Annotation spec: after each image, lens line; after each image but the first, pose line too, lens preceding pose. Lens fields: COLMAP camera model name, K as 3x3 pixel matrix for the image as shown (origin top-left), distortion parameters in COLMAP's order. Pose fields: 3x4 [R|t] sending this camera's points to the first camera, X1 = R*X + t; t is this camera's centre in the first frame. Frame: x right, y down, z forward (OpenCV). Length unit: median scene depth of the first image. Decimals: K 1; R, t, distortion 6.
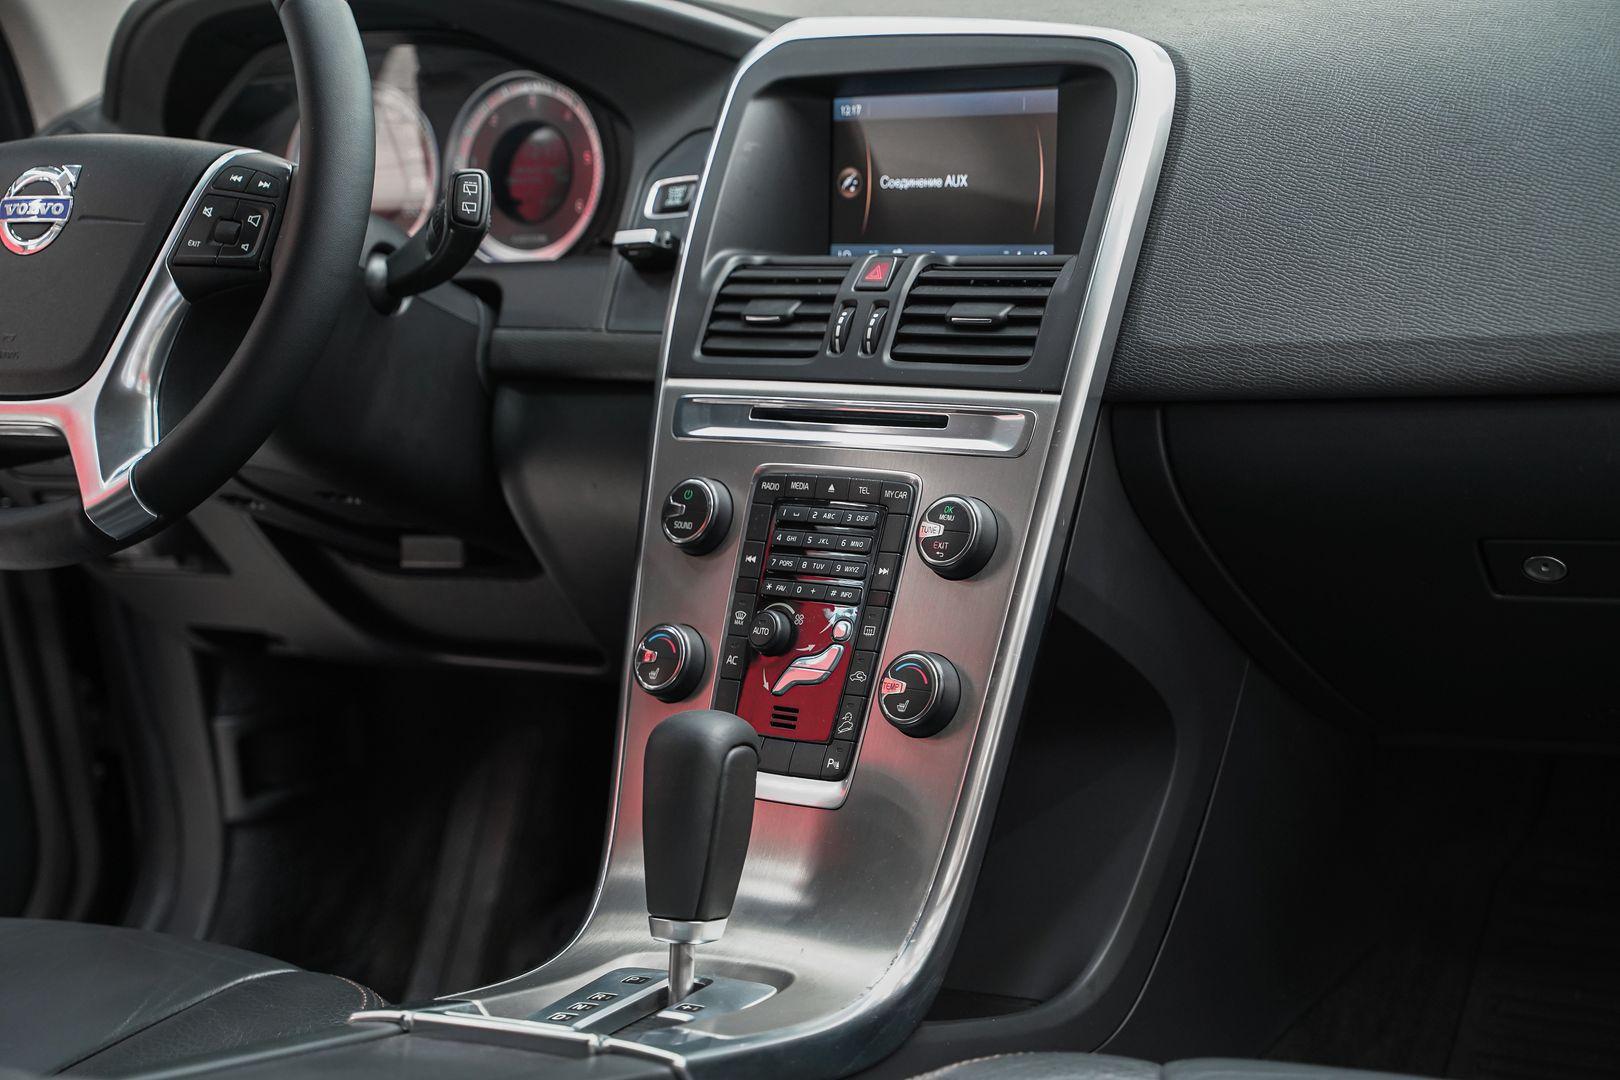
lens RADIAL K [[2873.9, 0, 810.0], [0, 2873.9, 540.0], [0, 0, 1]] dist [0.191023, 0.357239]
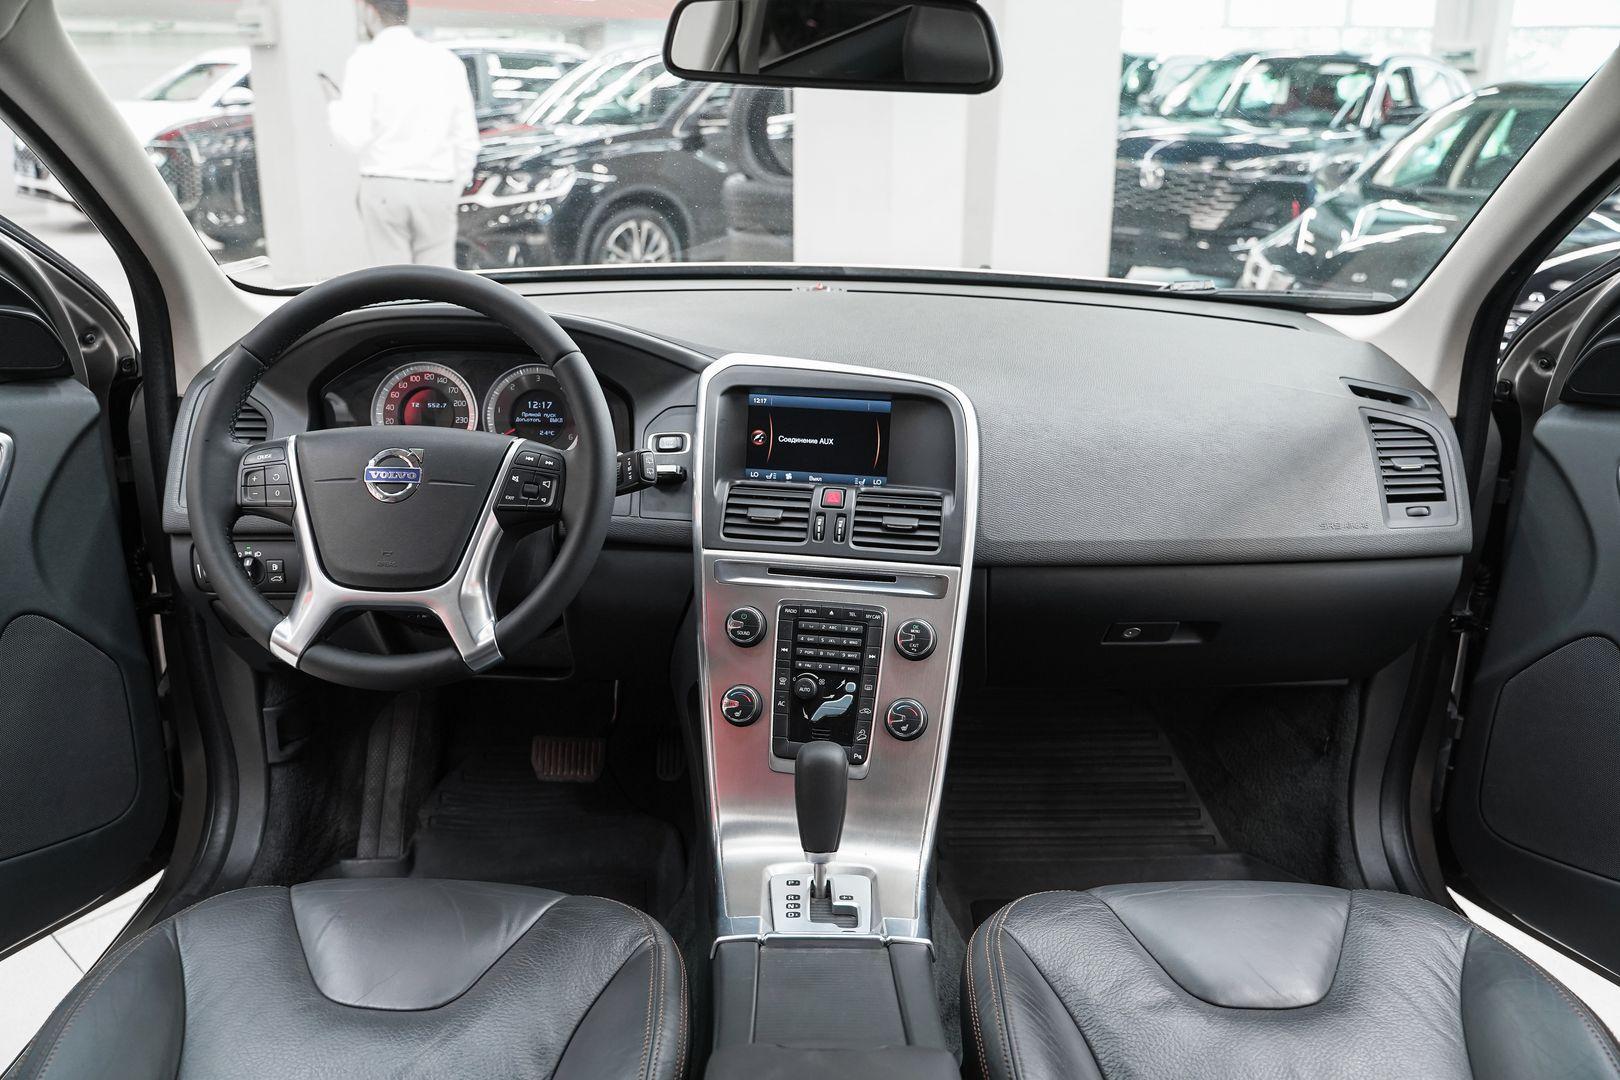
lens RADIAL K [[1319.3, 0, 810.0], [0, 1319.3, 540.0], [0, 0, 1]] dist [-0.082459, 0.002705]
pose [[0.849734, -0.047315, 0.525085, -0.459453], [0.009482, 0.997175, 0.074511, -0.130382], [-0.527127, -0.058335, 0.847782, 0.242567]]
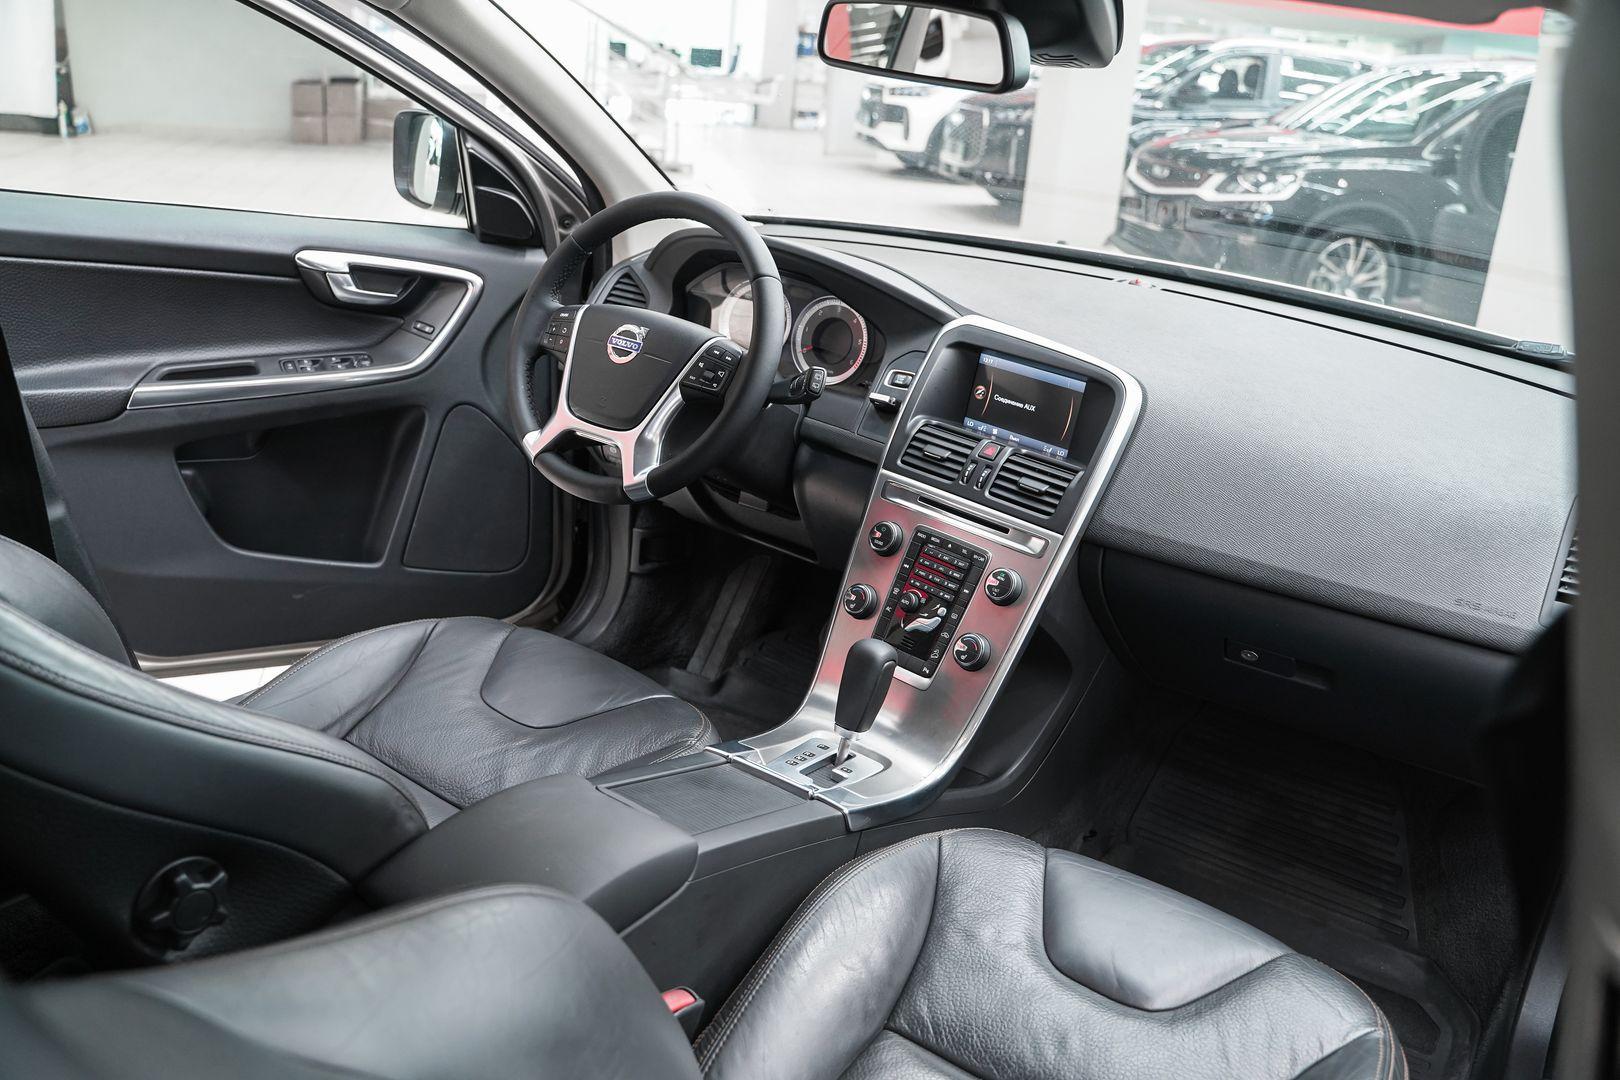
lens RADIAL K [[1319.3, 0, 810.0], [0, 1319.3, 540.0], [0, 0, 1]] dist [-0.082459, 0.002705]
pose [[0.978023, 0.208482, -0.002676, -0.093383], [-0.206167, 0.968917, 0.136730, -0.135086], [0.031098, -0.133173, 0.990605, -0.011244]]
